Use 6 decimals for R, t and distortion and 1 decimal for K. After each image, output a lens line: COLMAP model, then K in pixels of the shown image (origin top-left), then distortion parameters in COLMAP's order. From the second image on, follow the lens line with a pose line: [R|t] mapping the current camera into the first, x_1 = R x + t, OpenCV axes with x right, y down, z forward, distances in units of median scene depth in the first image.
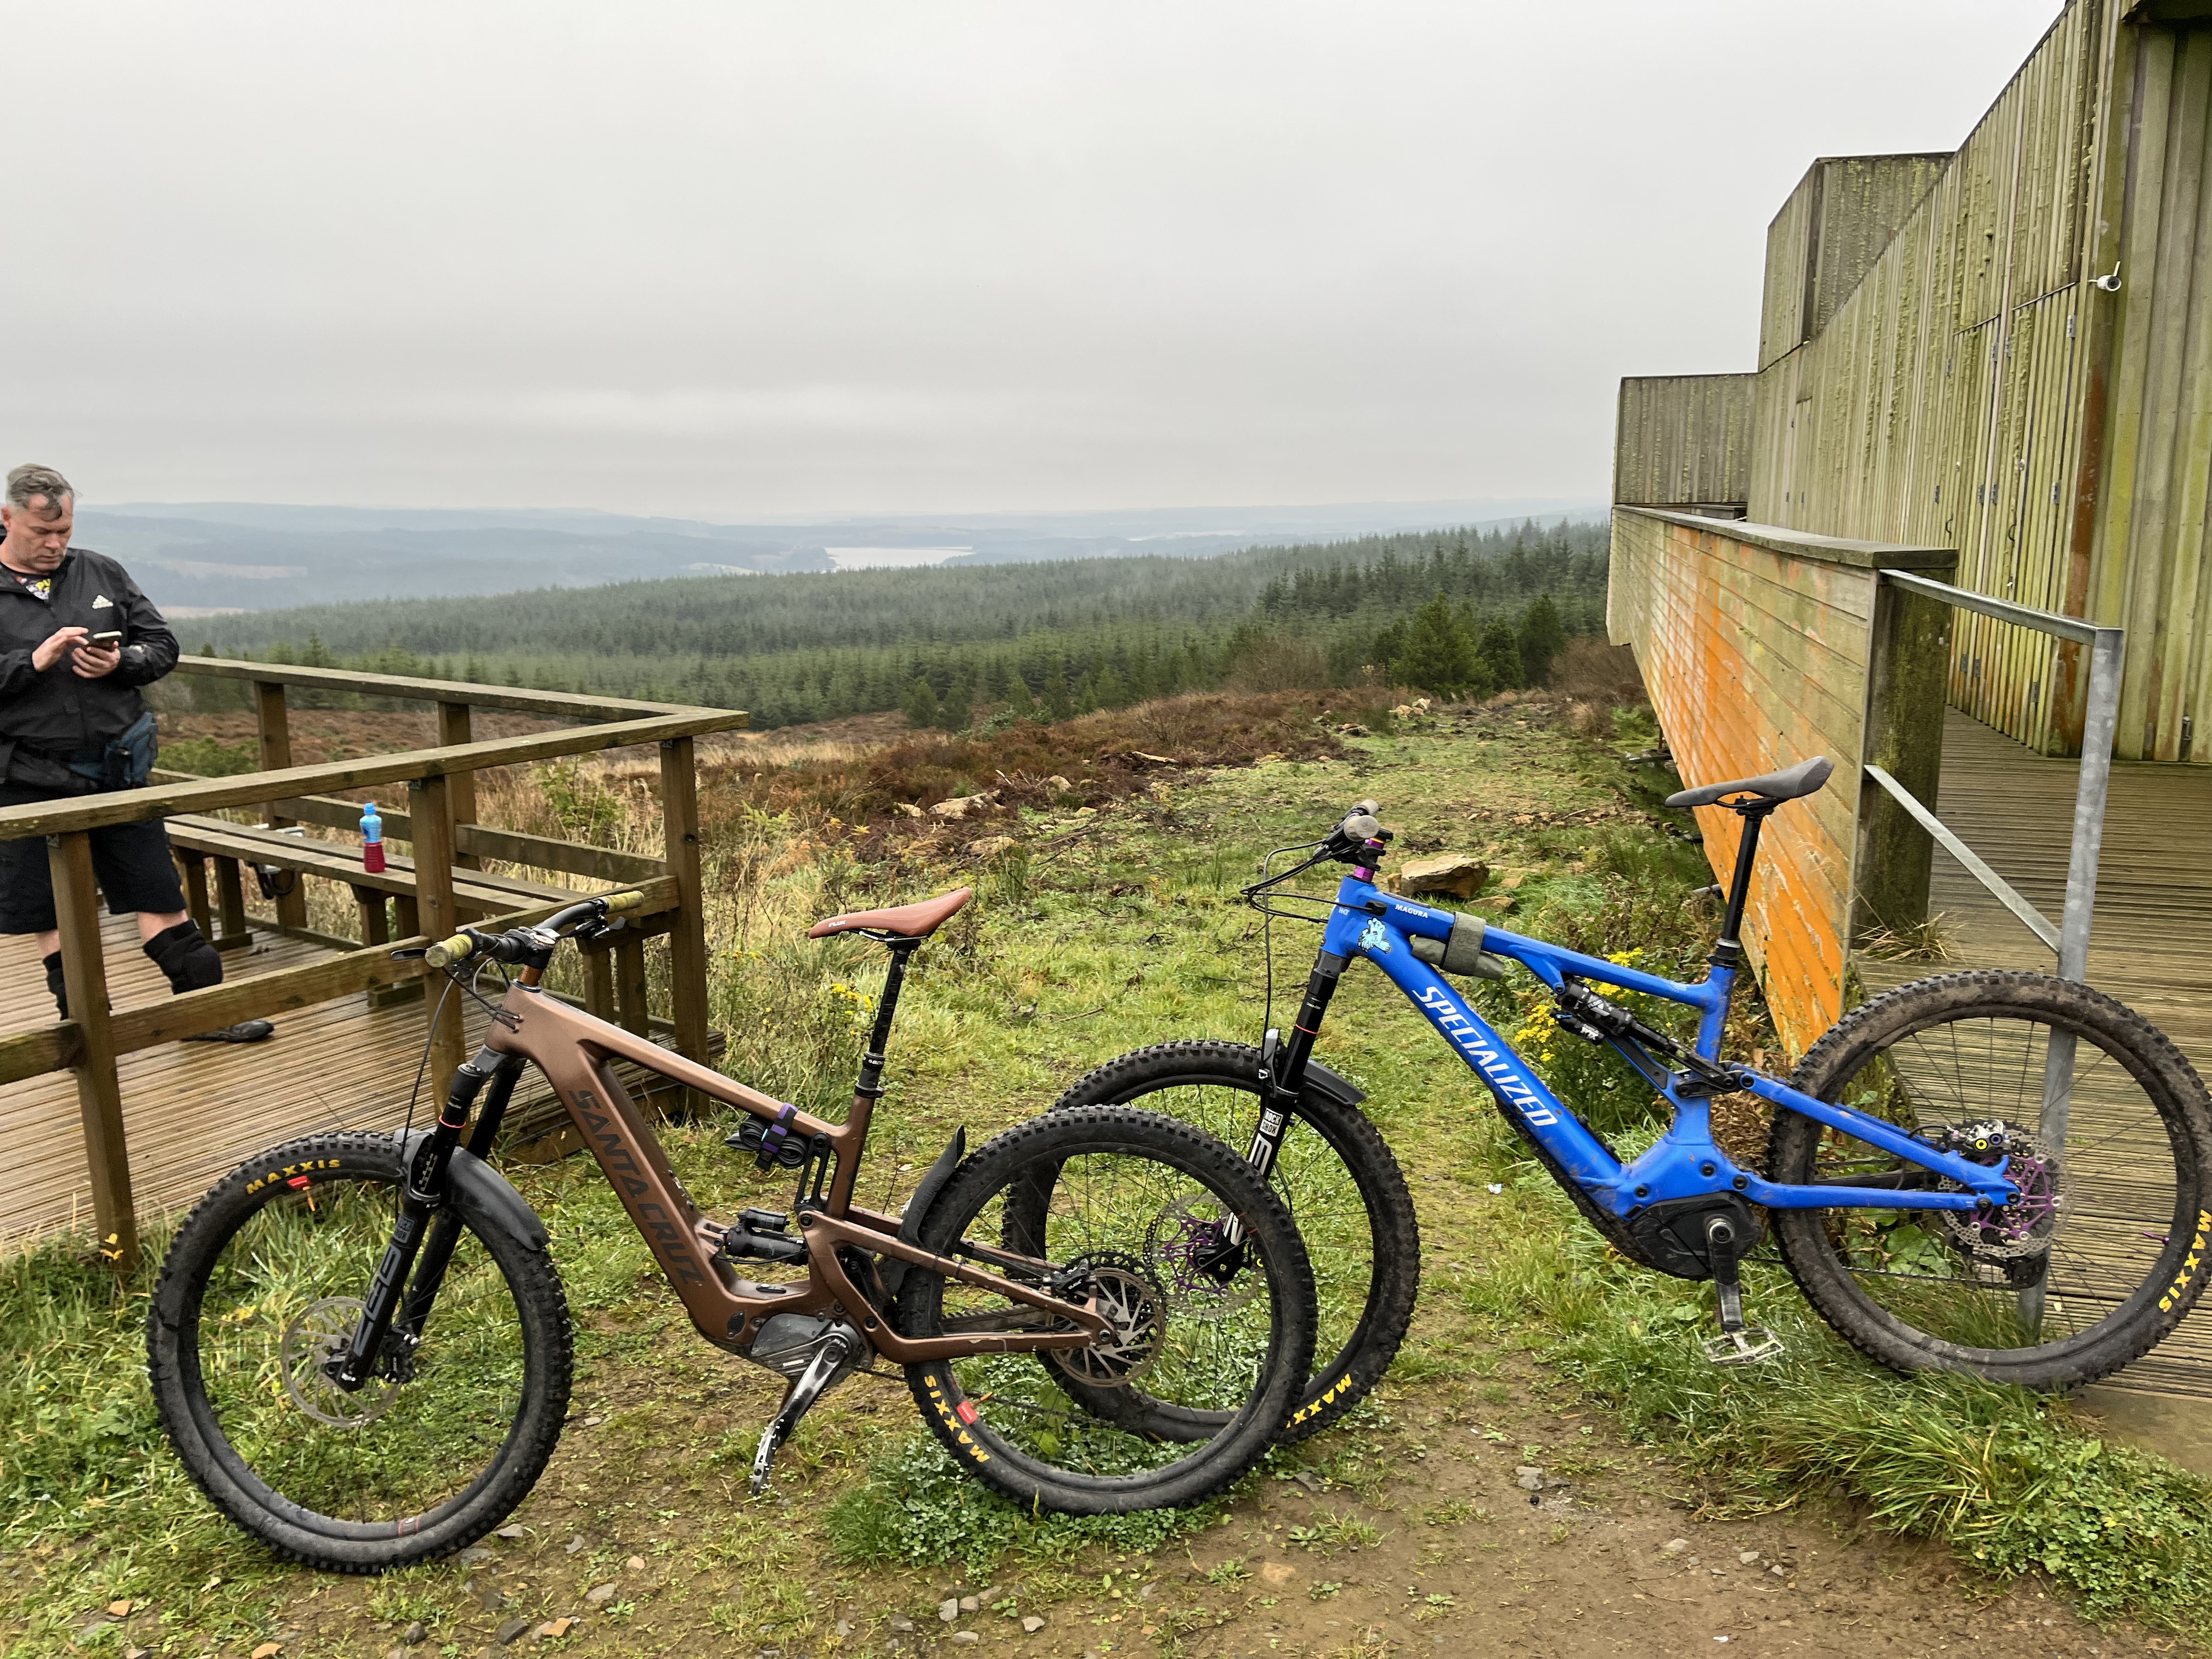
lens RADIAL K [[1669.6, 0, 1090.6], [0, 1669.6, 819.3], [0, 0, 1]] dist [0.078409, -0.104211]
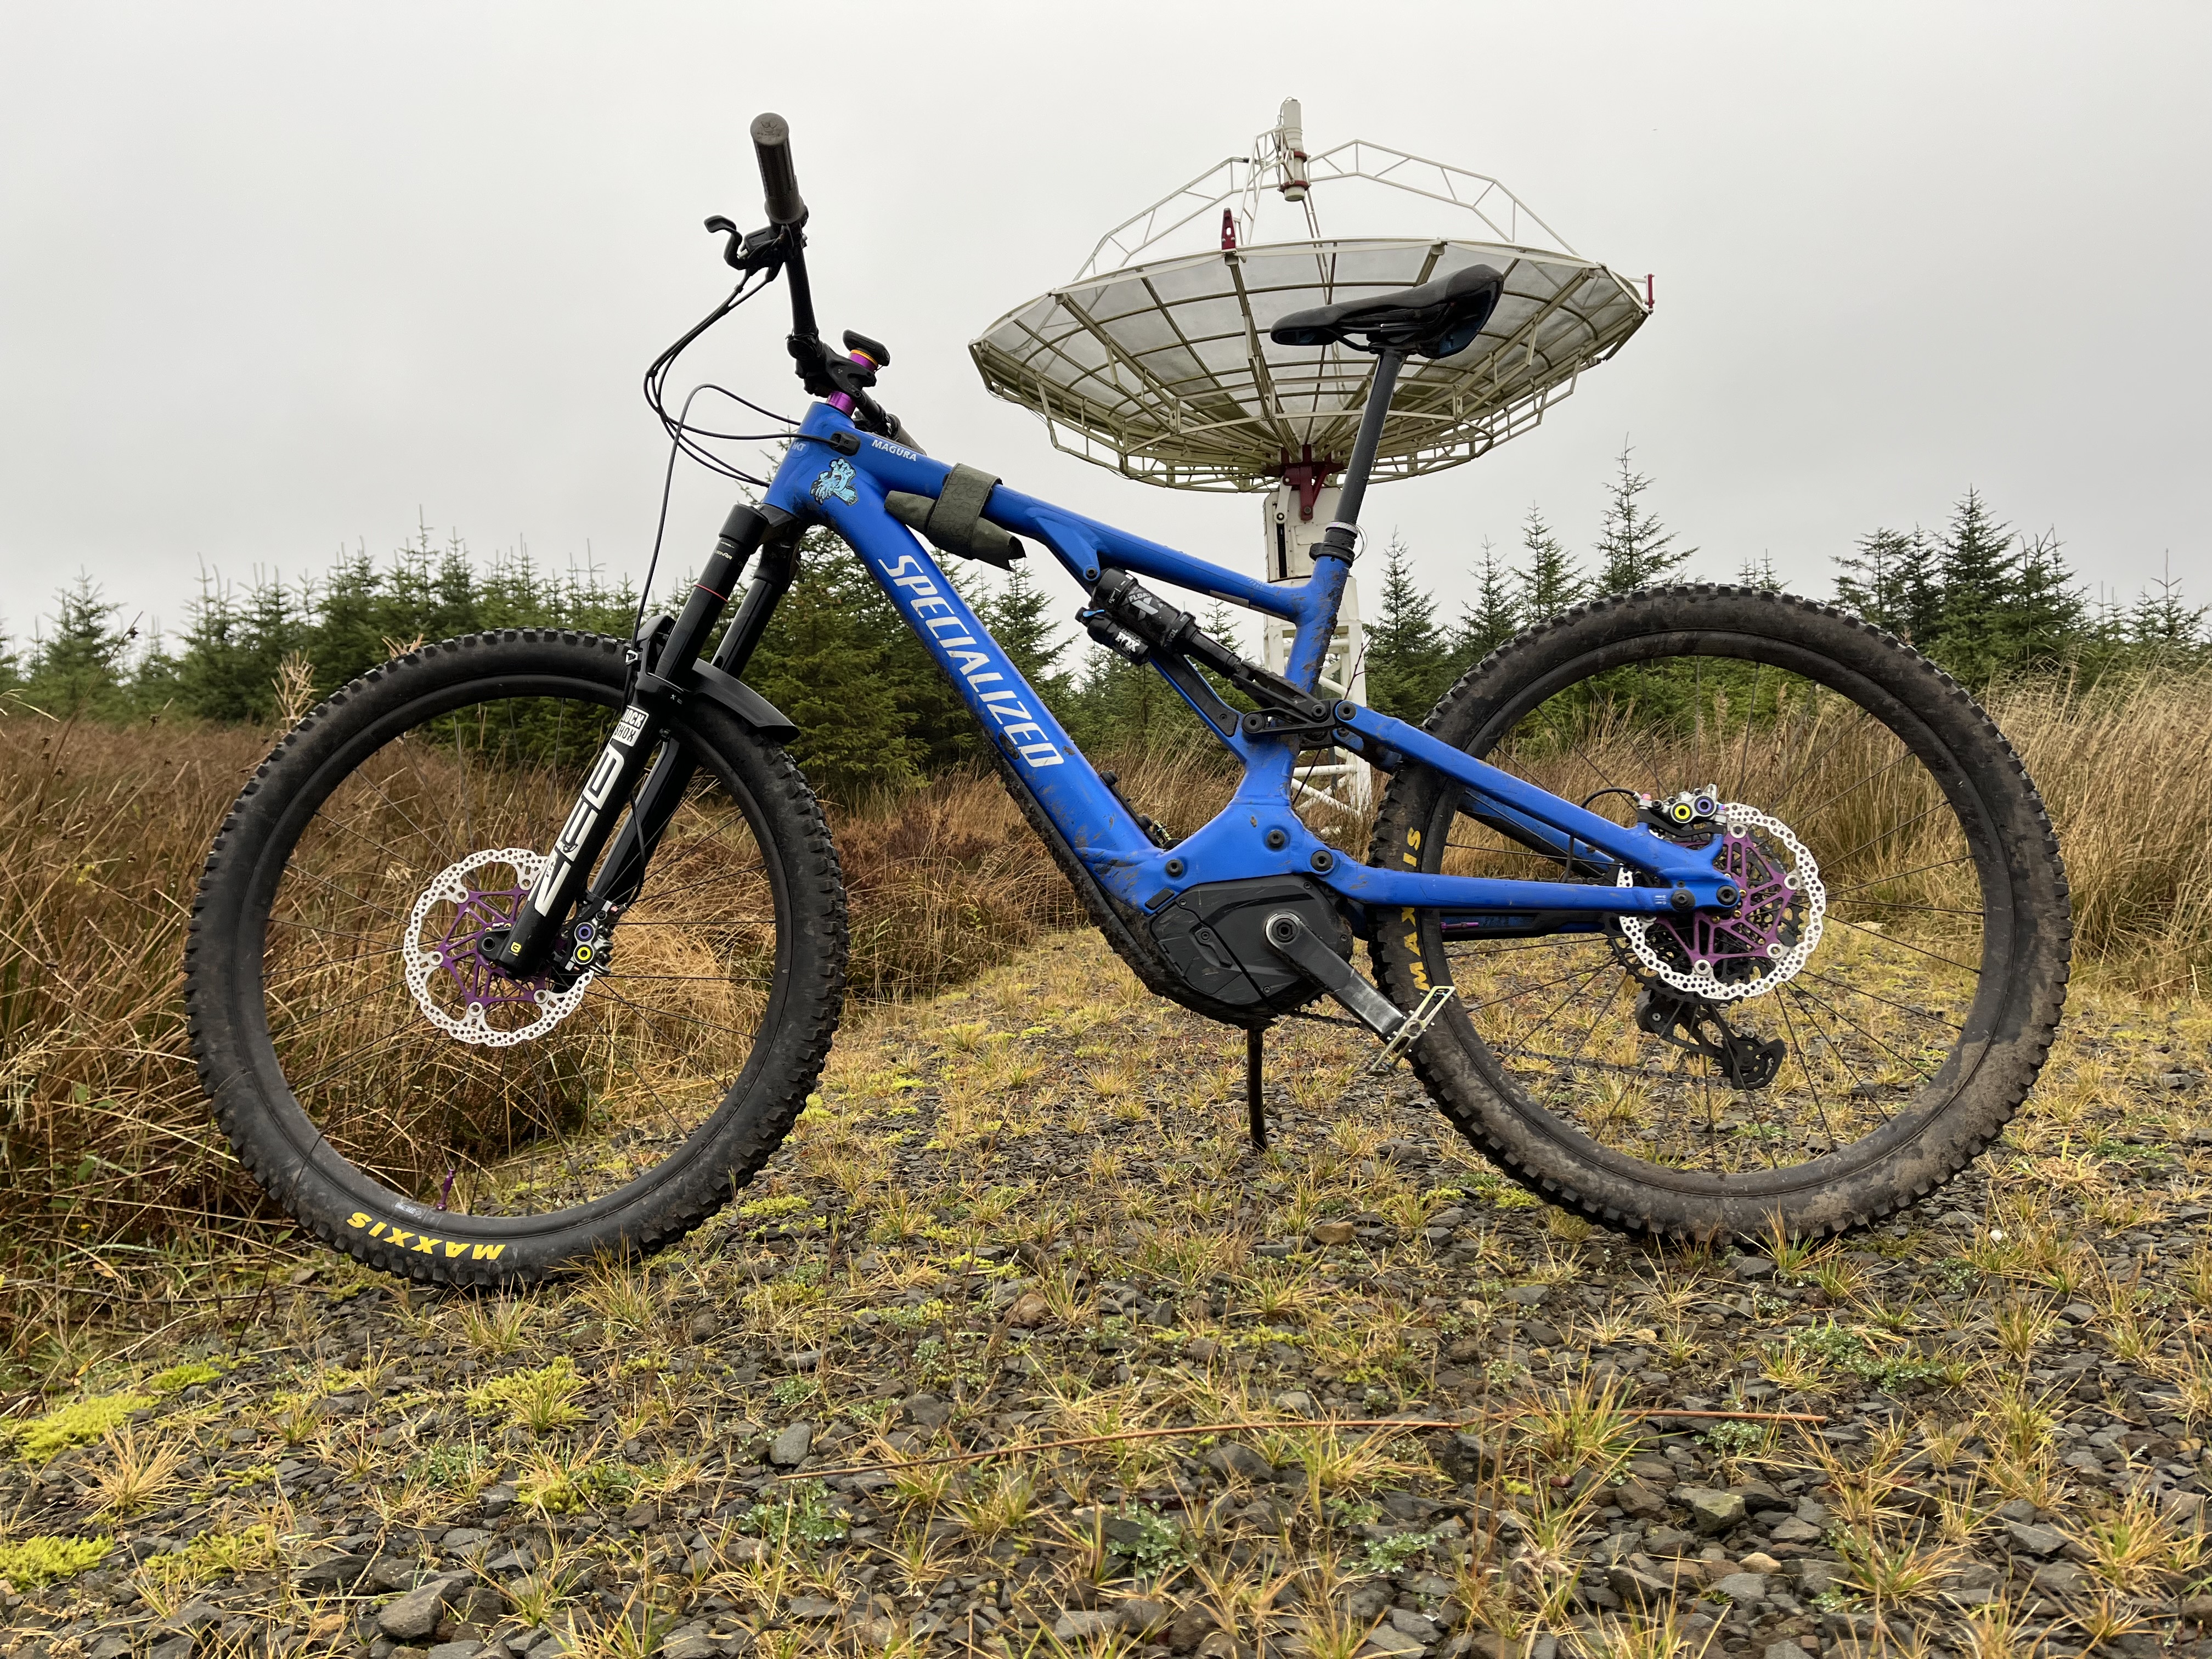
lens RADIAL K [[1669.6, 0, 1073.7], [0, 1669.6, 811.4], [0, 0, 1]] dist [0.078409, -0.104211]
pose [[0.990426, 0.127431, 0.053082, 0.247978], [-0.113354, 0.970210, -0.214111, 0.333919], [-0.078785, 0.206044, 0.975366, 0.372281]]
